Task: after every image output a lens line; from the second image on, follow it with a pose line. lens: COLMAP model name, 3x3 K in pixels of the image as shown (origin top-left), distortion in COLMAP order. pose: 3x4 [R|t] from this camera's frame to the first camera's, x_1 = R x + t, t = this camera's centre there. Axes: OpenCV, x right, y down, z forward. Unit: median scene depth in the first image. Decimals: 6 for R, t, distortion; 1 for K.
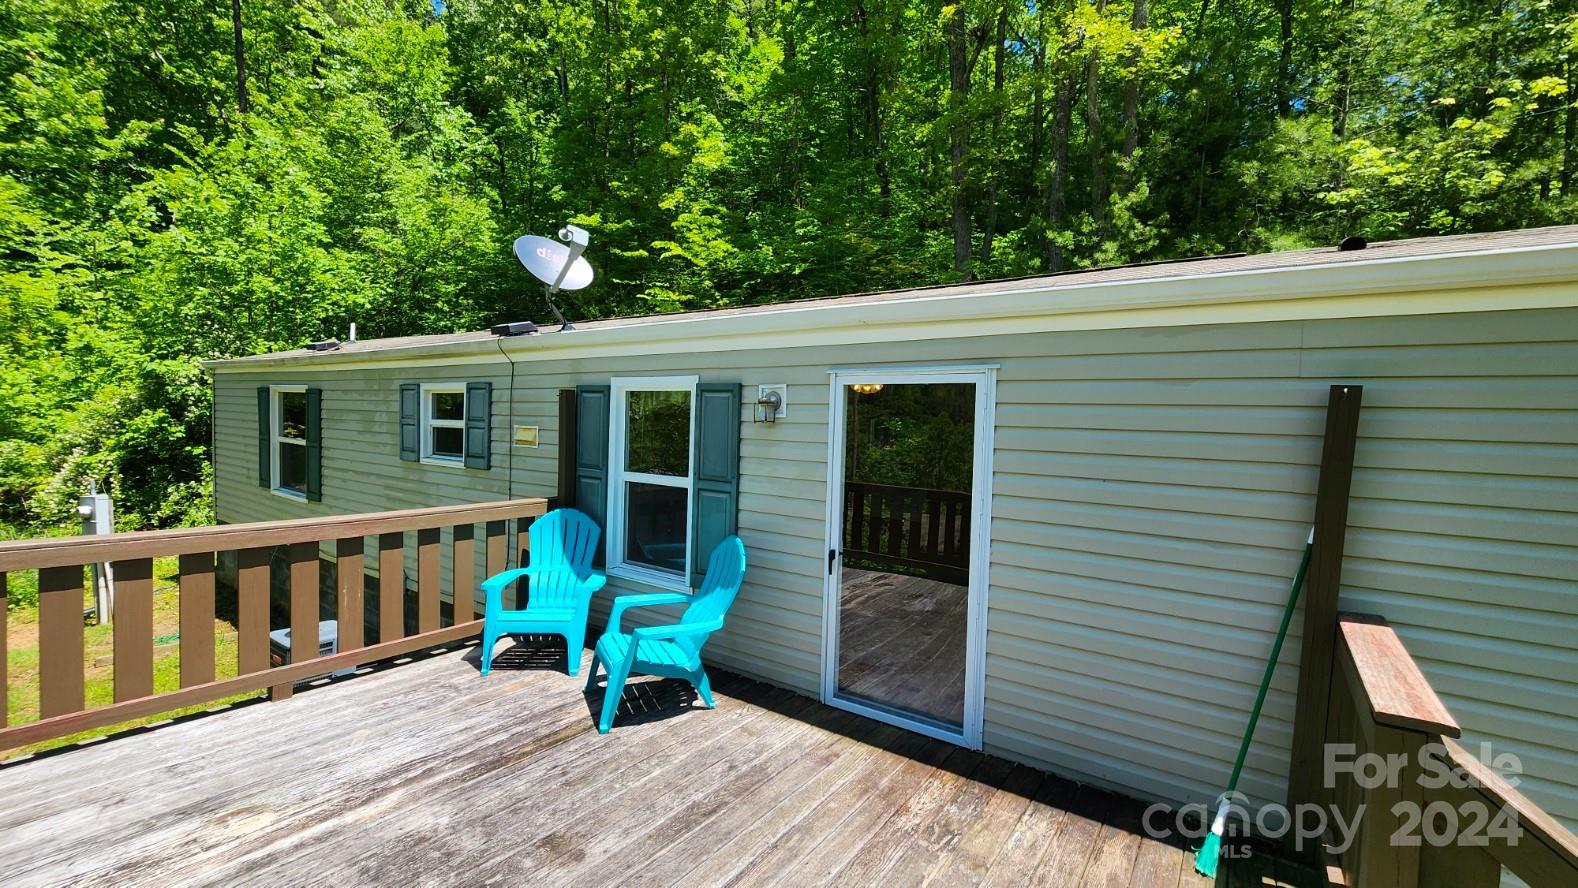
lens RADIAL K [[638.7, 0, 718.9], [0, 638.7, 441.1], [0, 0, 1]] dist [-0.000687, 0.000511]
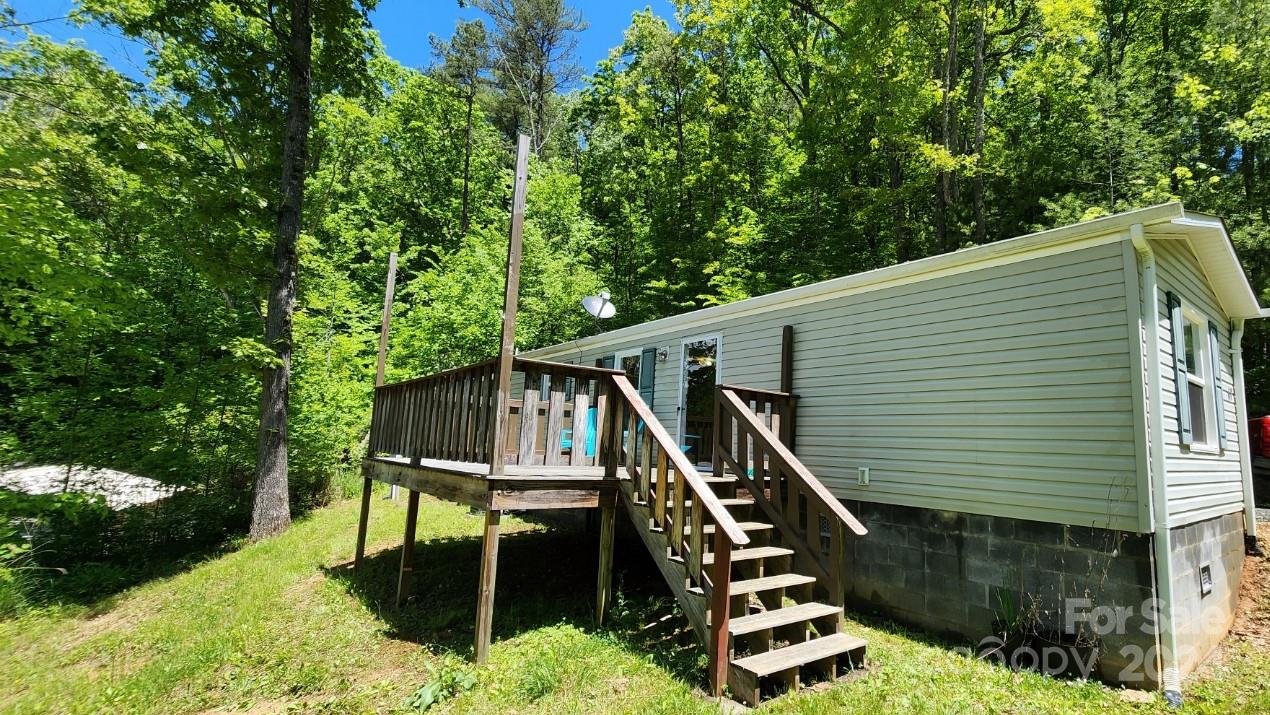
lens RADIAL K [[611.5, 0, 602.6], [0, 611.5, 357.1], [0, 0, 1]] dist [-0.001429, -0.000325]
pose [[0.934036, -0.023101, -0.356432, 0.202953], [-0.050313, 0.979447, -0.195327, 0.123831], [0.353618, 0.200376, 0.913676, -0.367308]]
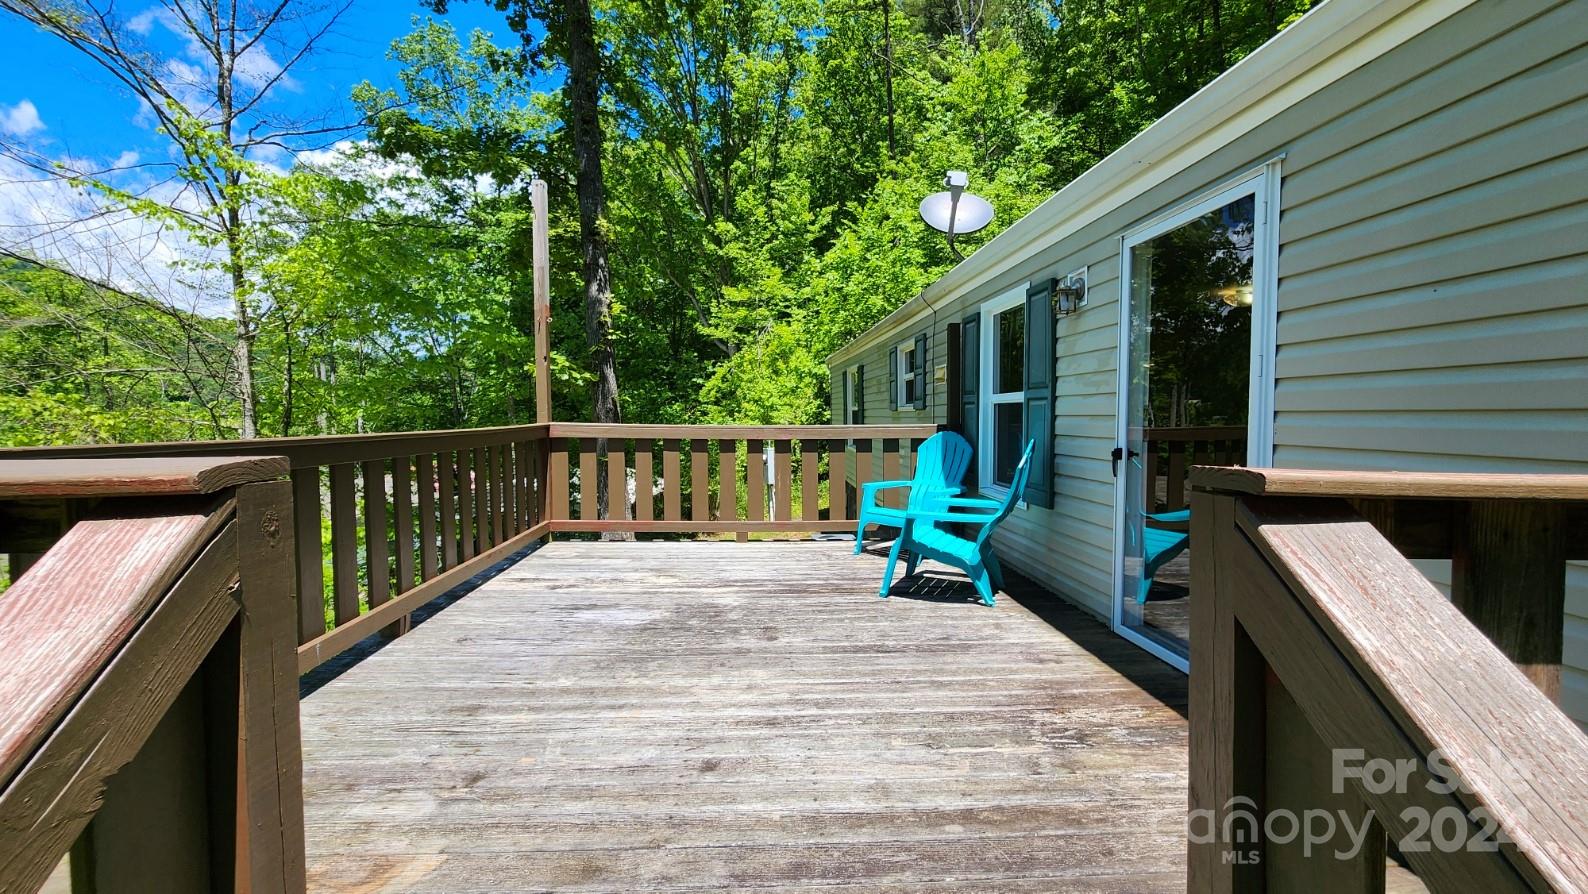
lens RADIAL K [[608.2, 0, 794.0], [0, 608.2, 447.0], [0, 0, 1]] dist [0.000663, 0.000034]
pose [[0.657411, 0.017067, -0.753339, 0.133383], [-0.014501, 0.999845, 0.009997, 0.044442], [0.753393, 0.004352, 0.657557, 0.039037]]
